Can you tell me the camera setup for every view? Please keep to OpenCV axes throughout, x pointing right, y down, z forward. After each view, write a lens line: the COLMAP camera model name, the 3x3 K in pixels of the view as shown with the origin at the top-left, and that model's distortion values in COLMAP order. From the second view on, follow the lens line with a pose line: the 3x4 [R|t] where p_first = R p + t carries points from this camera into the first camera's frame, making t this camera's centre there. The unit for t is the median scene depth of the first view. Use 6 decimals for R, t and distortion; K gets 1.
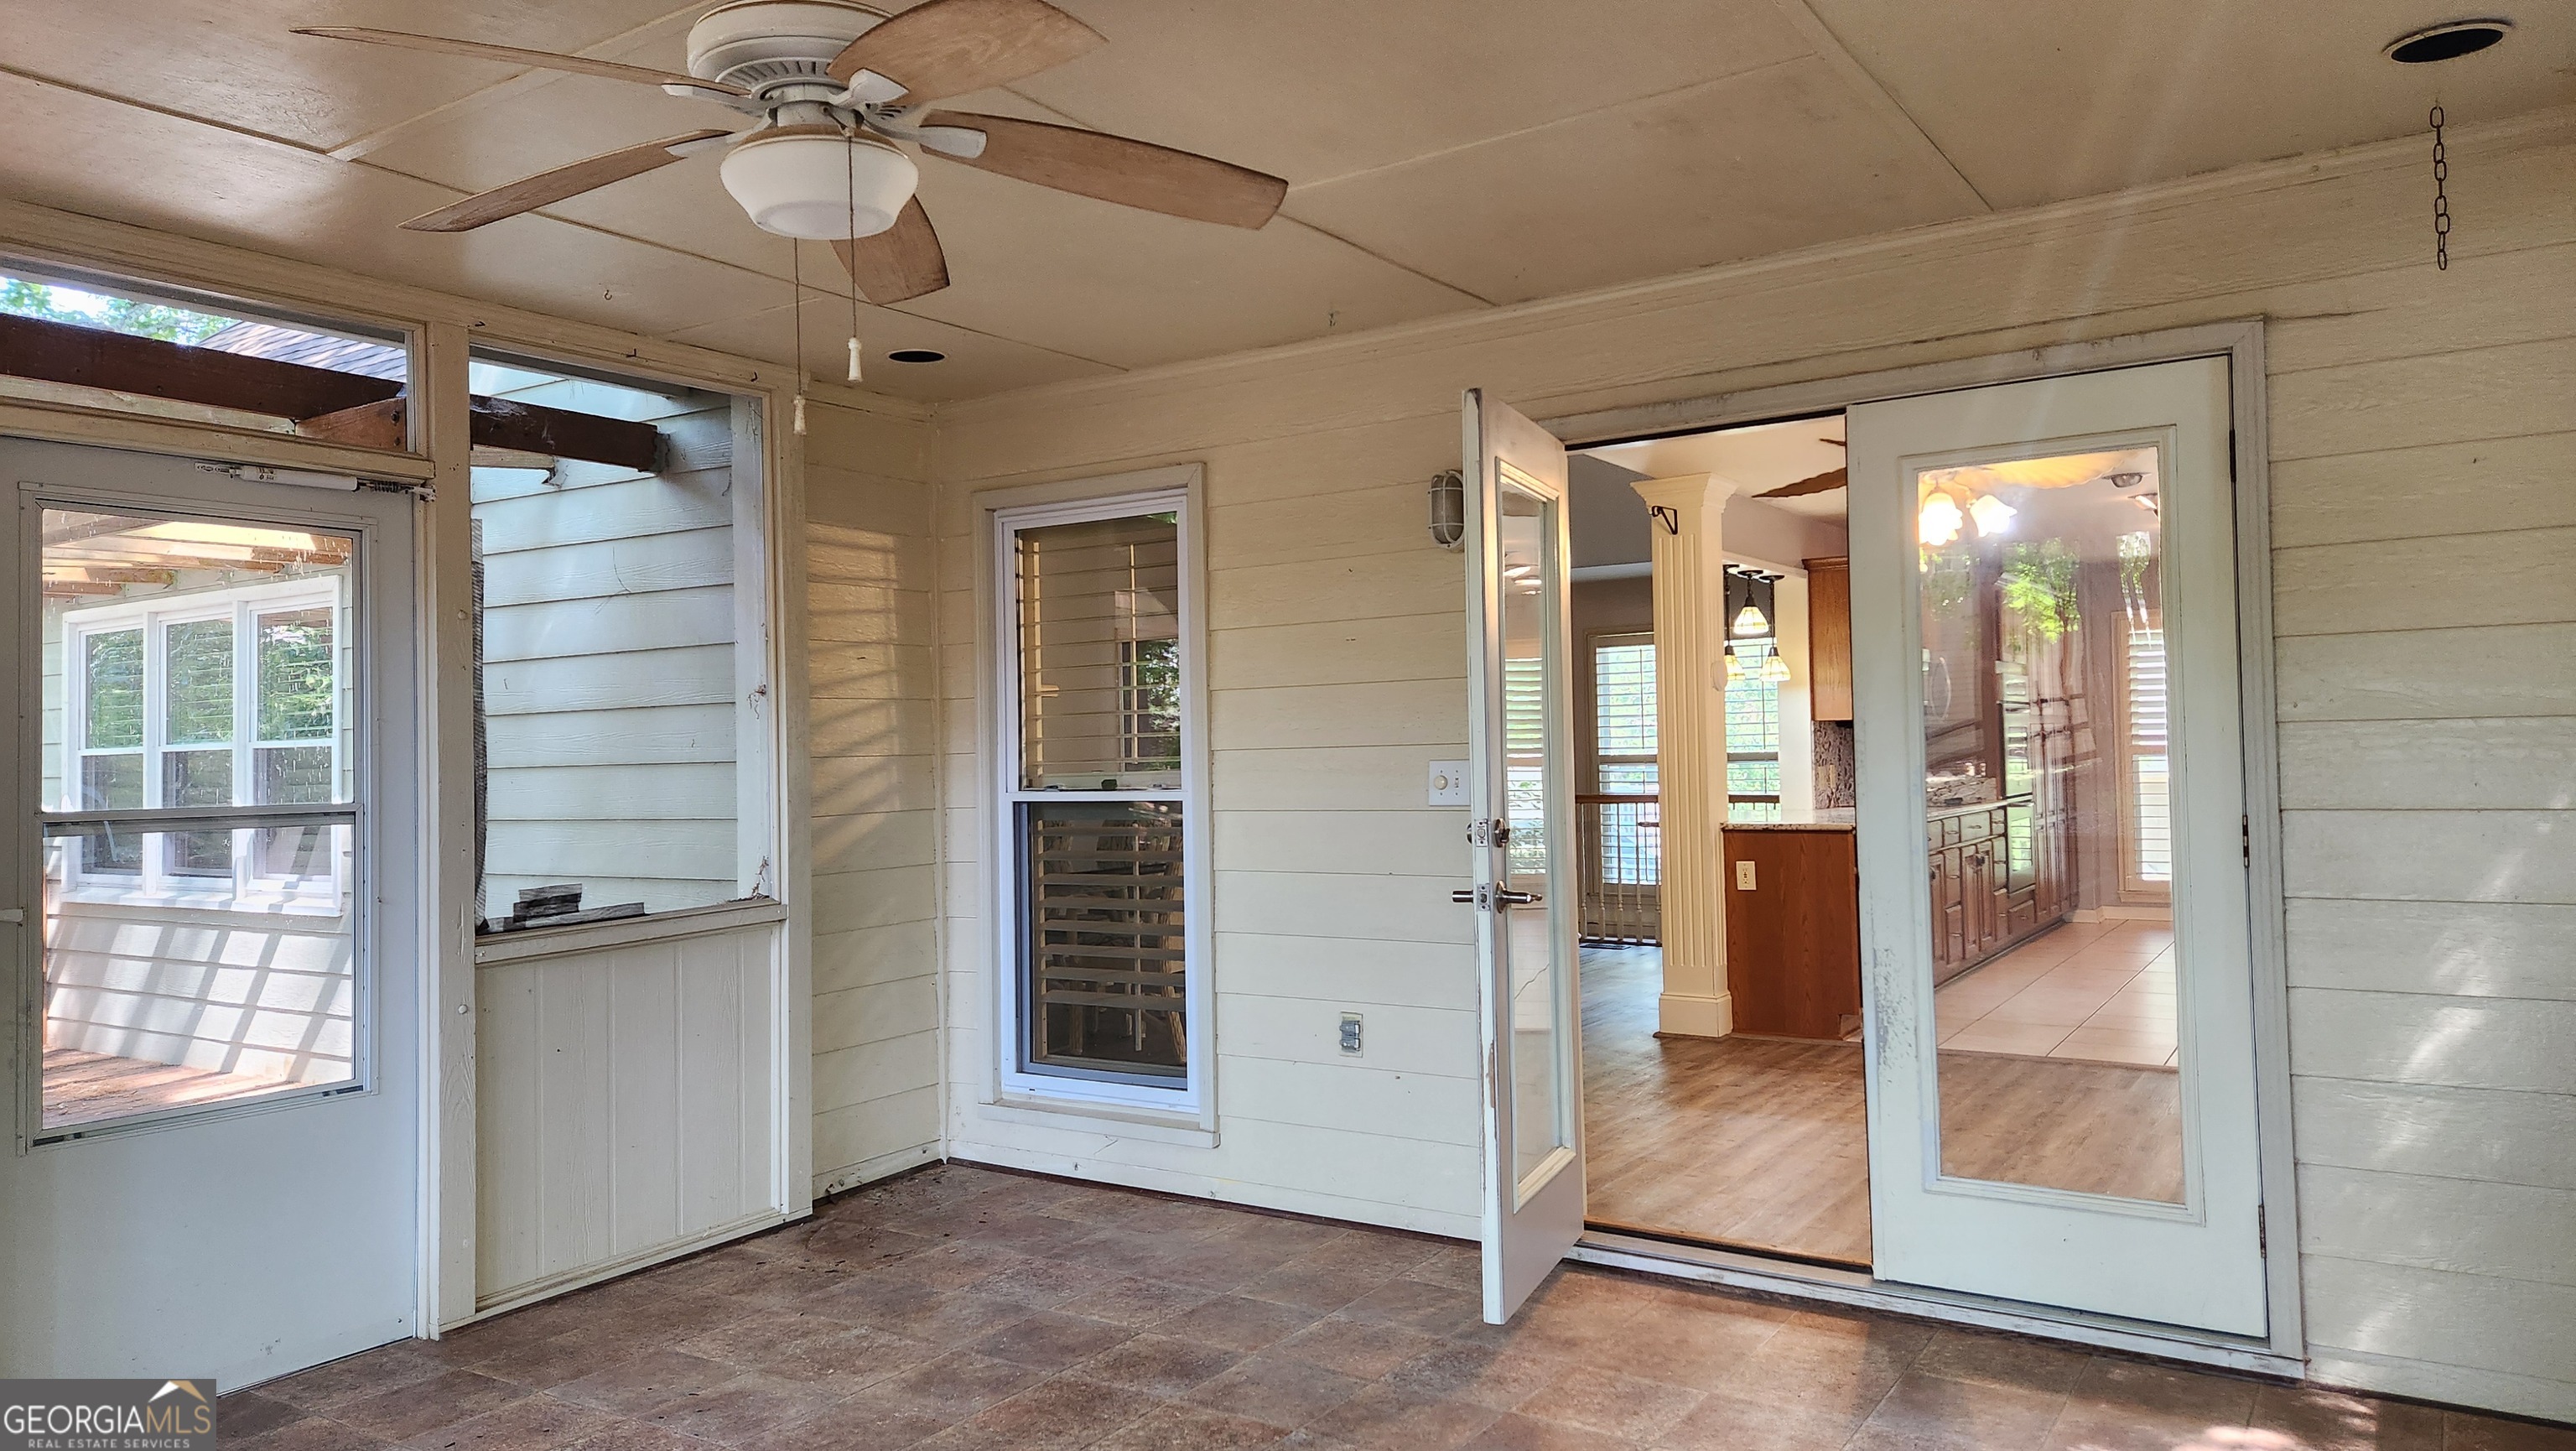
lens RADIAL K [[1730.7, 0, 1273.7], [0, 1730.7, 706.7], [0, 0, 1]] dist [0.125169, -0.155225]
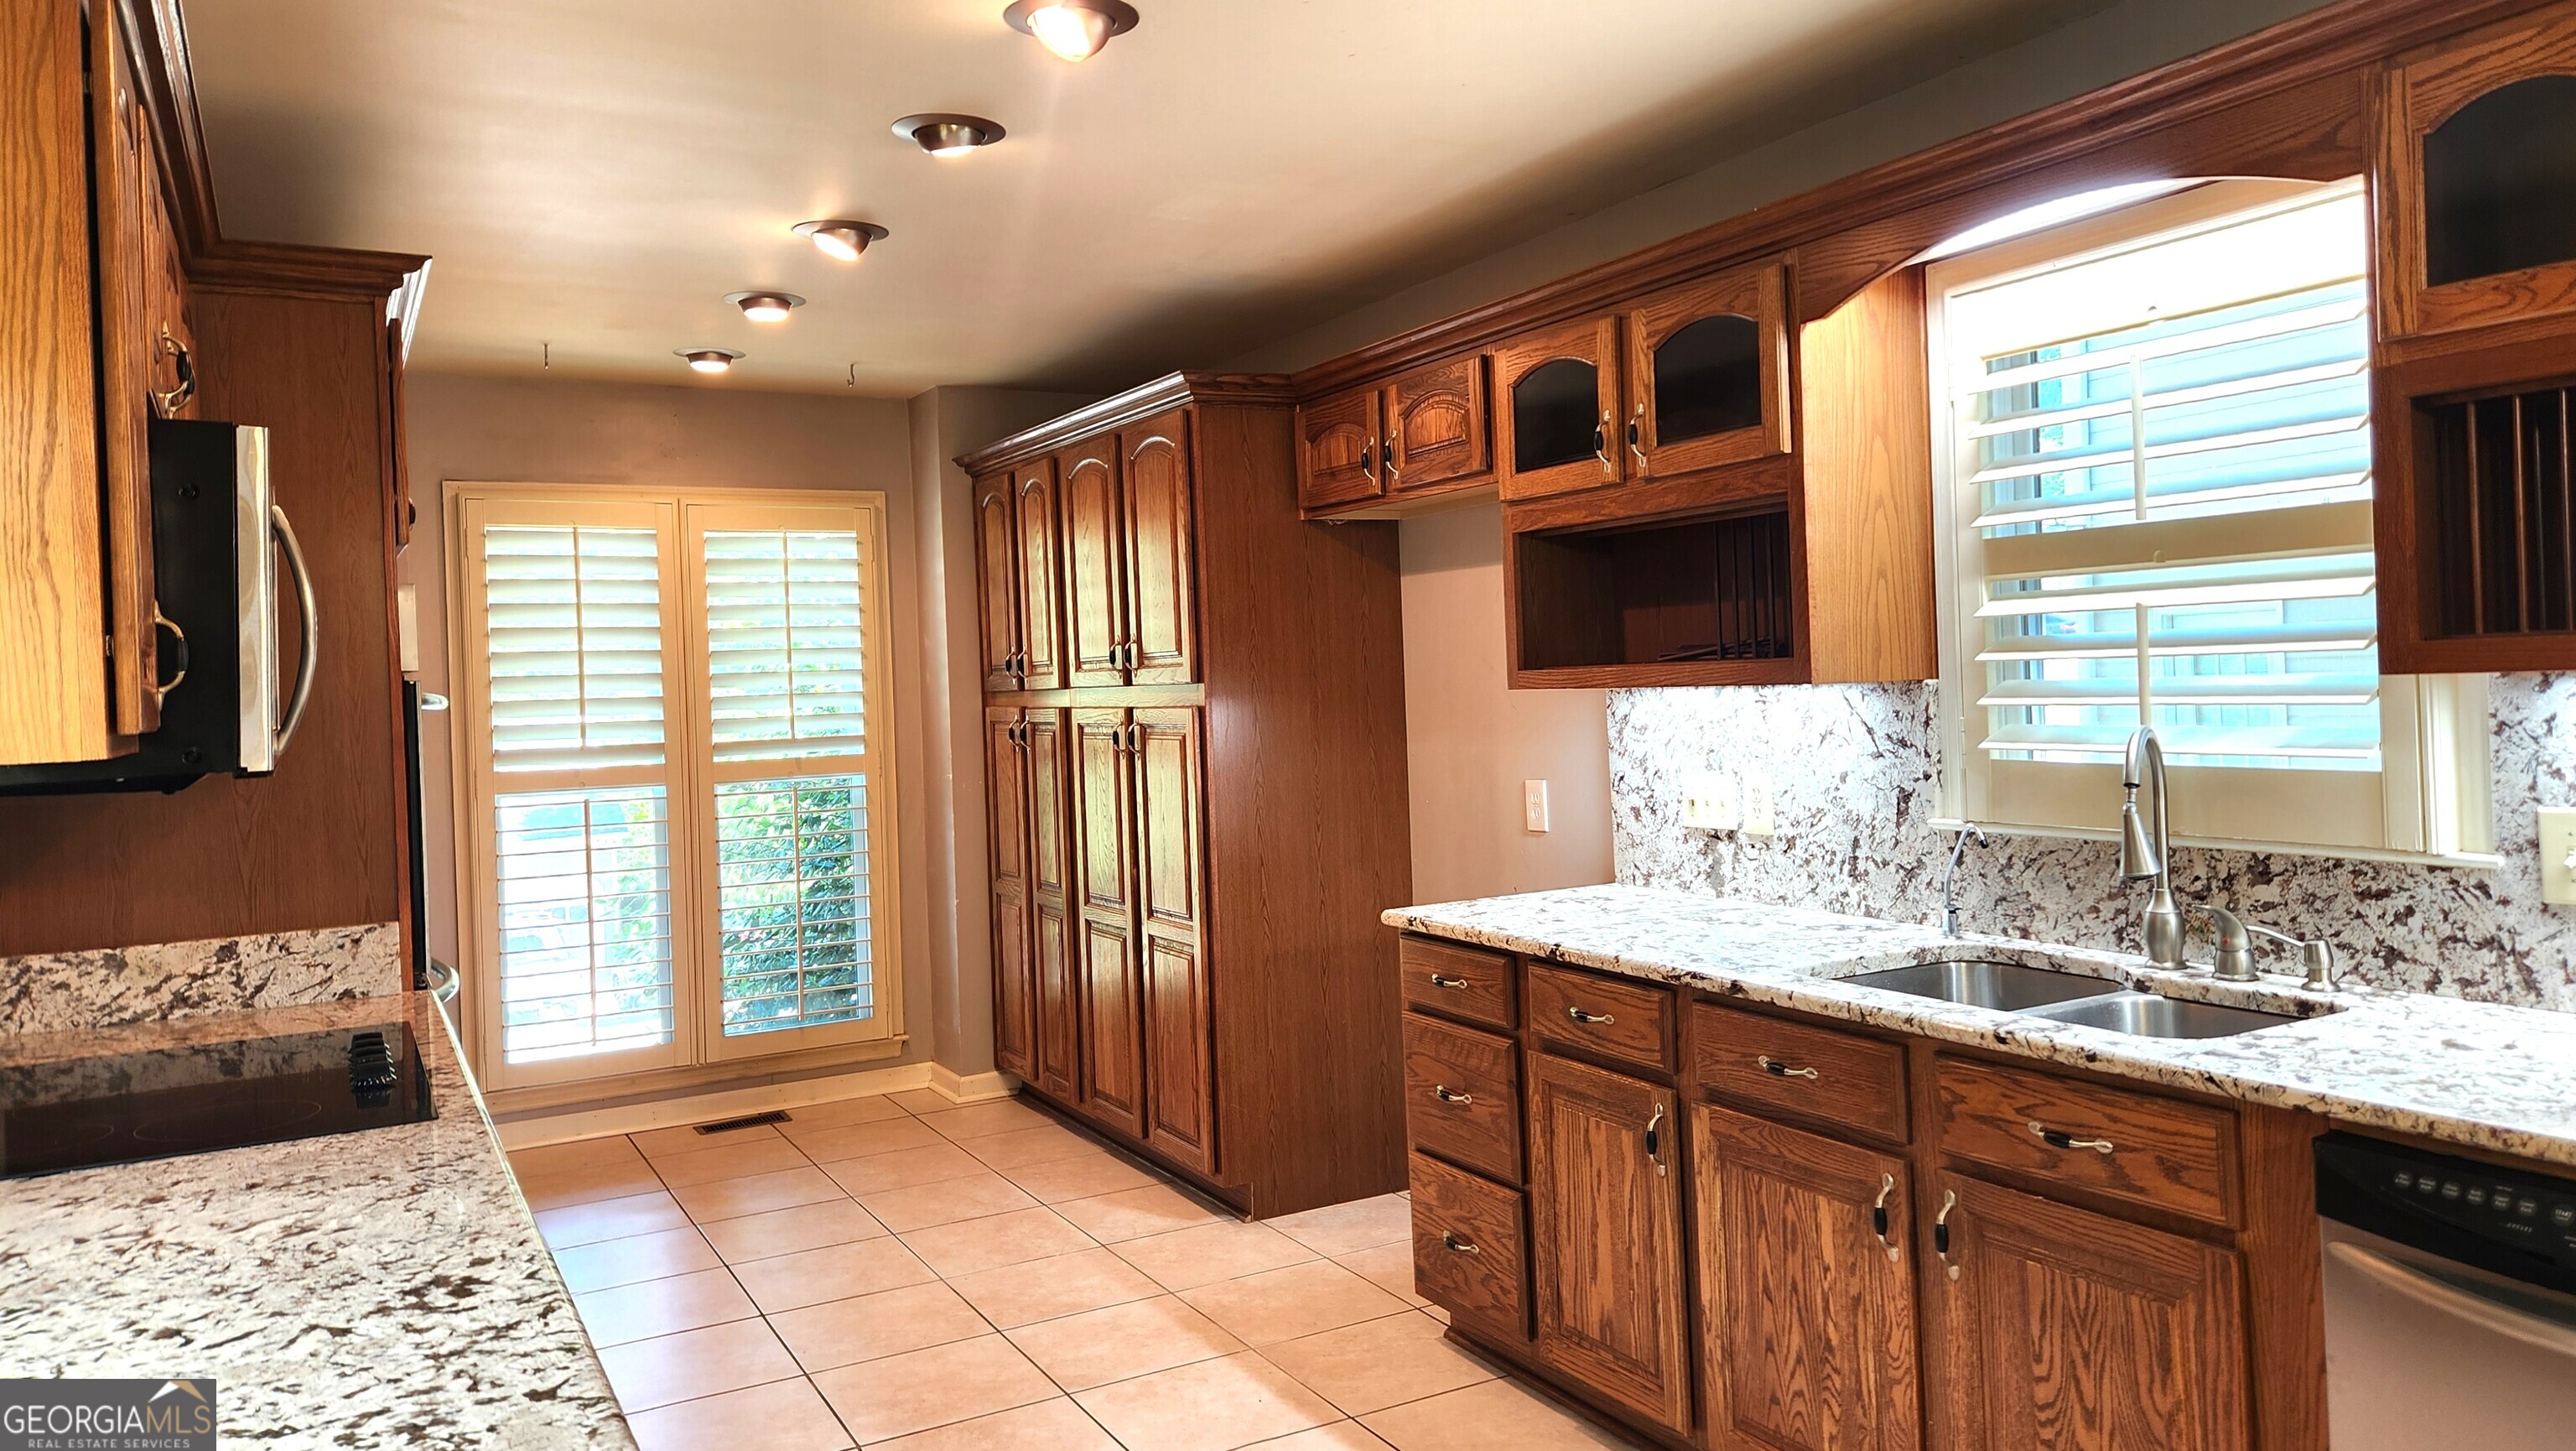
lens RADIAL K [[1774.1, 0, 1331.3], [0, 1774.1, 685.8], [0, 0, 1]] dist [0.089147, -0.072589]
pose [[0.459137, -0.002864, 0.888361, 0.203239], [0.005674, 0.999984, 0.000291, 0.000263], [-0.888347, 0.004907, 0.459146, 0.710434]]
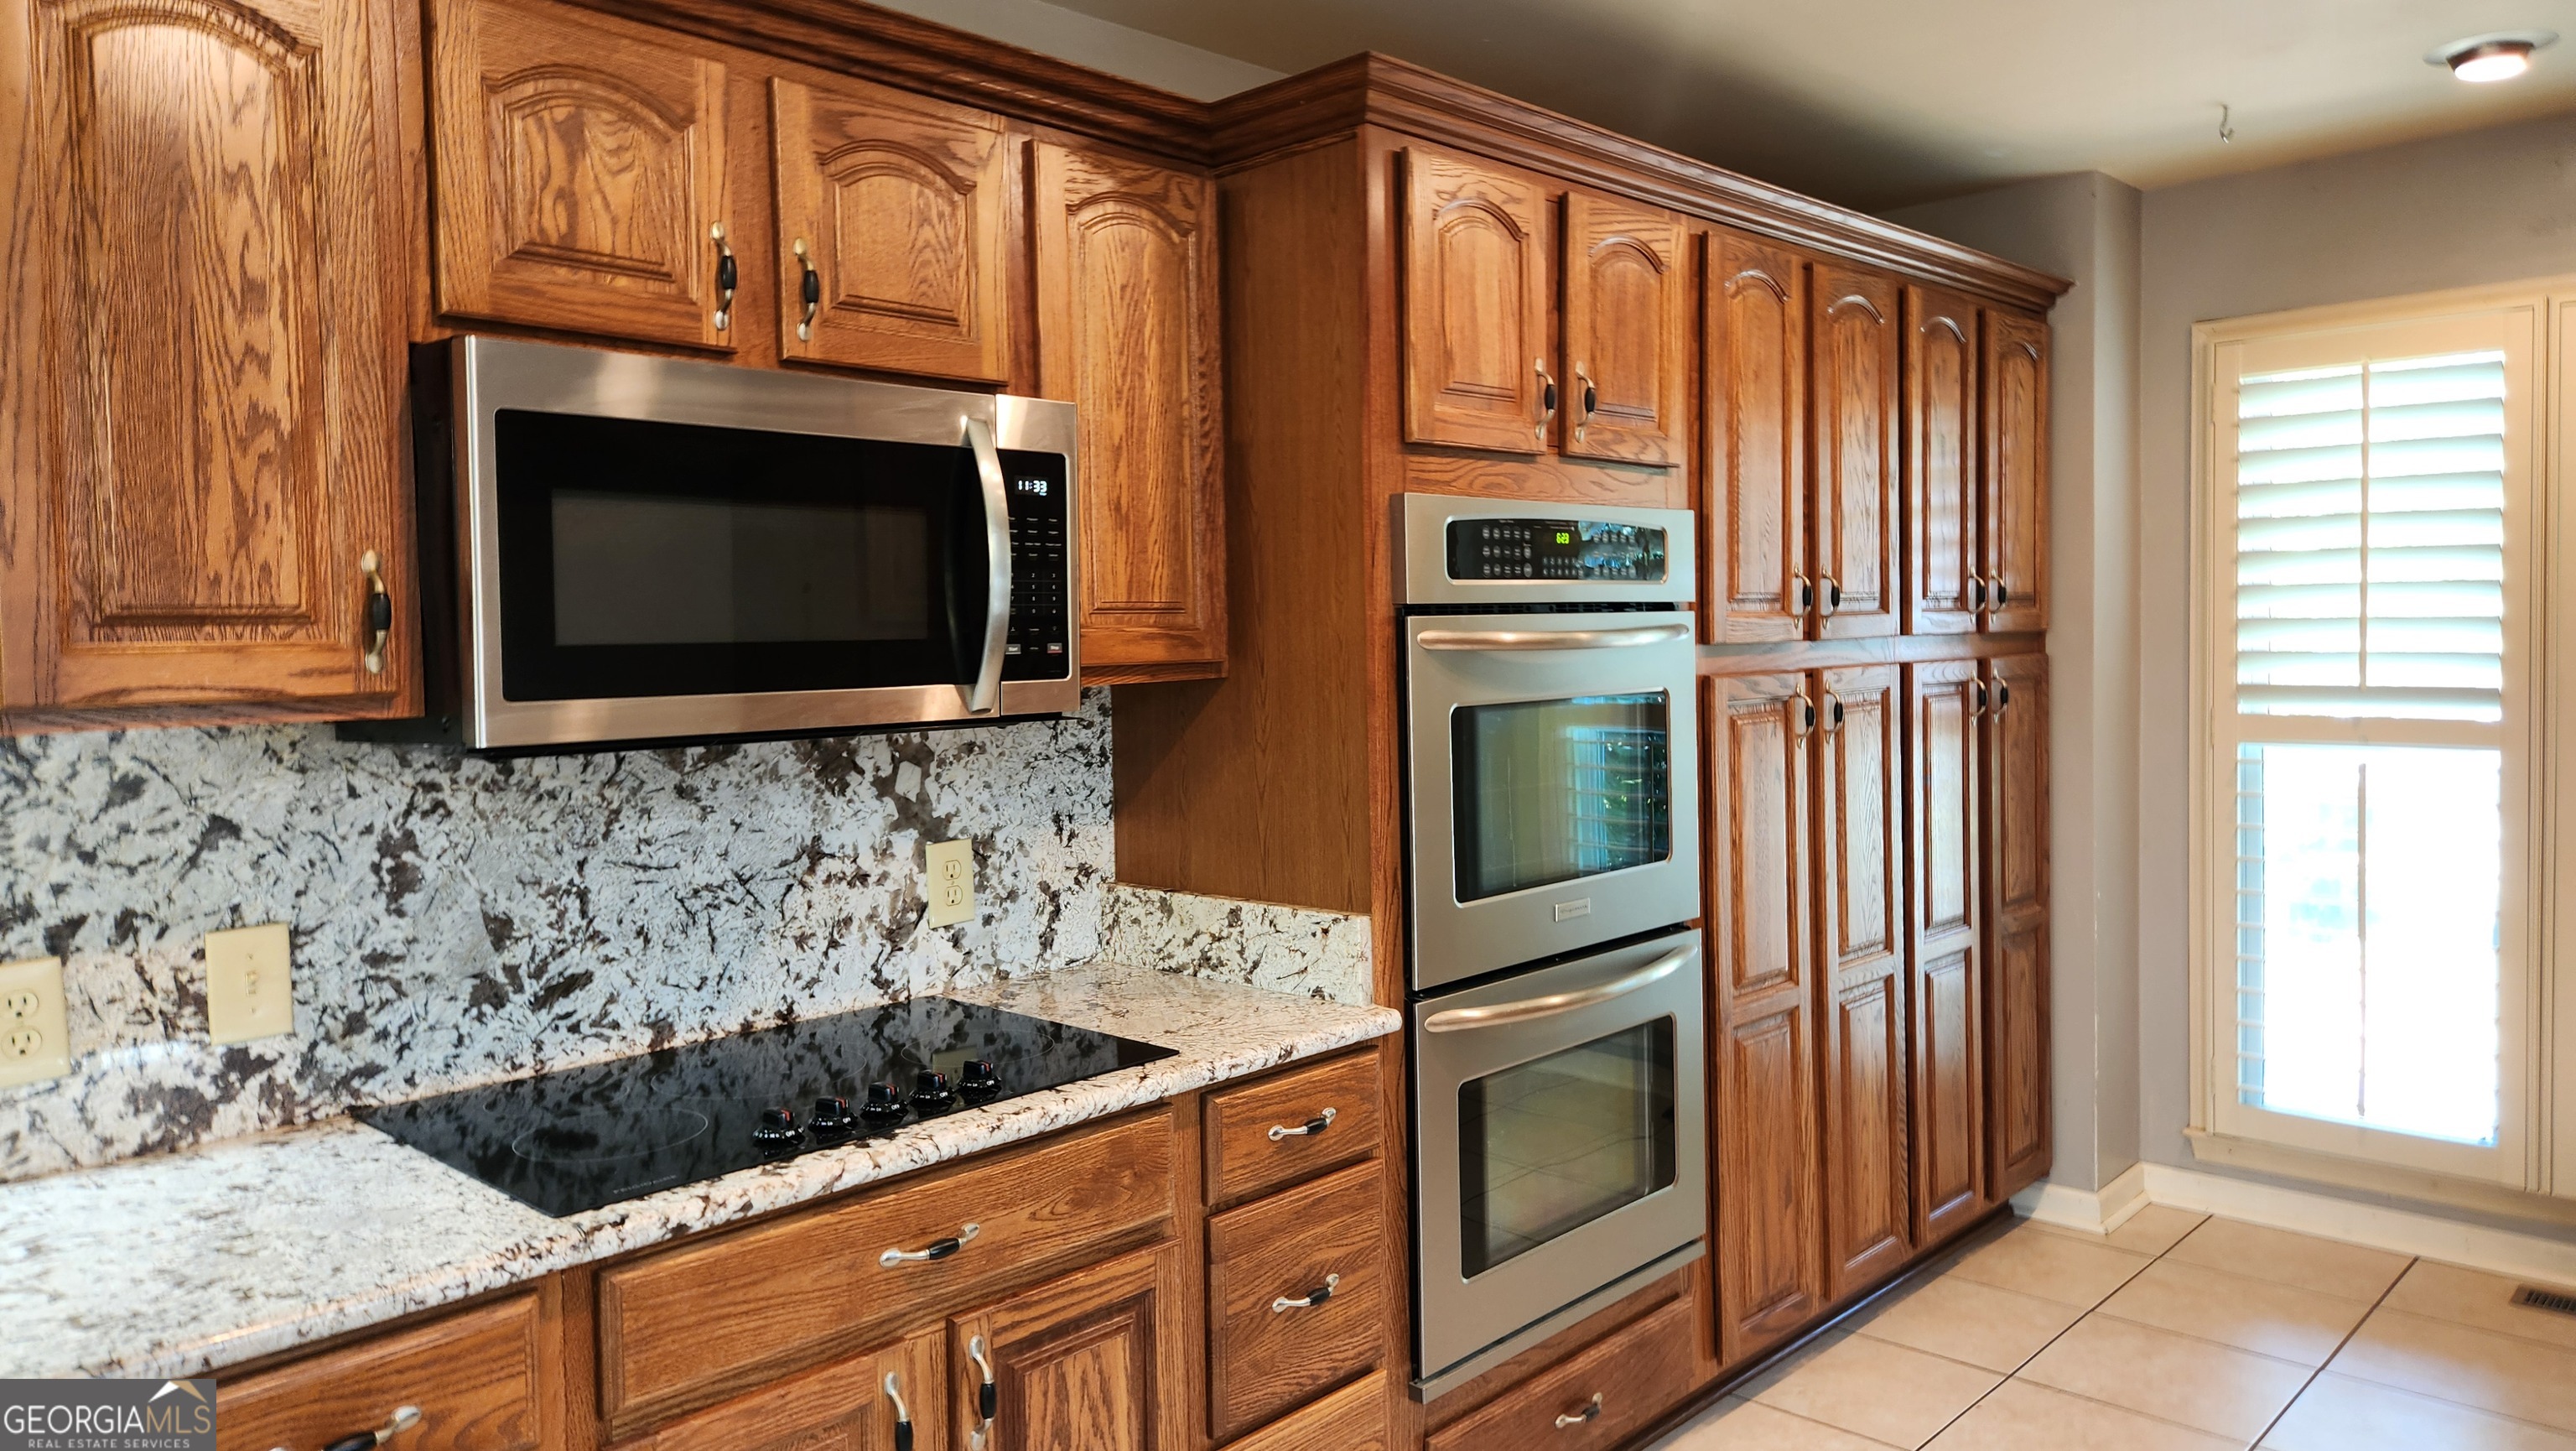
lens RADIAL K [[1725.4, 0, 1296.0], [0, 1725.4, 705.6], [0, 0, 1]] dist [0.089232, -0.074345]
pose [[0.982089, 0.005926, -0.188324, 0.447431], [0.007508, 0.997480, 0.070544, -0.006406], [0.188268, -0.070695, 0.979570, 0.762478]]
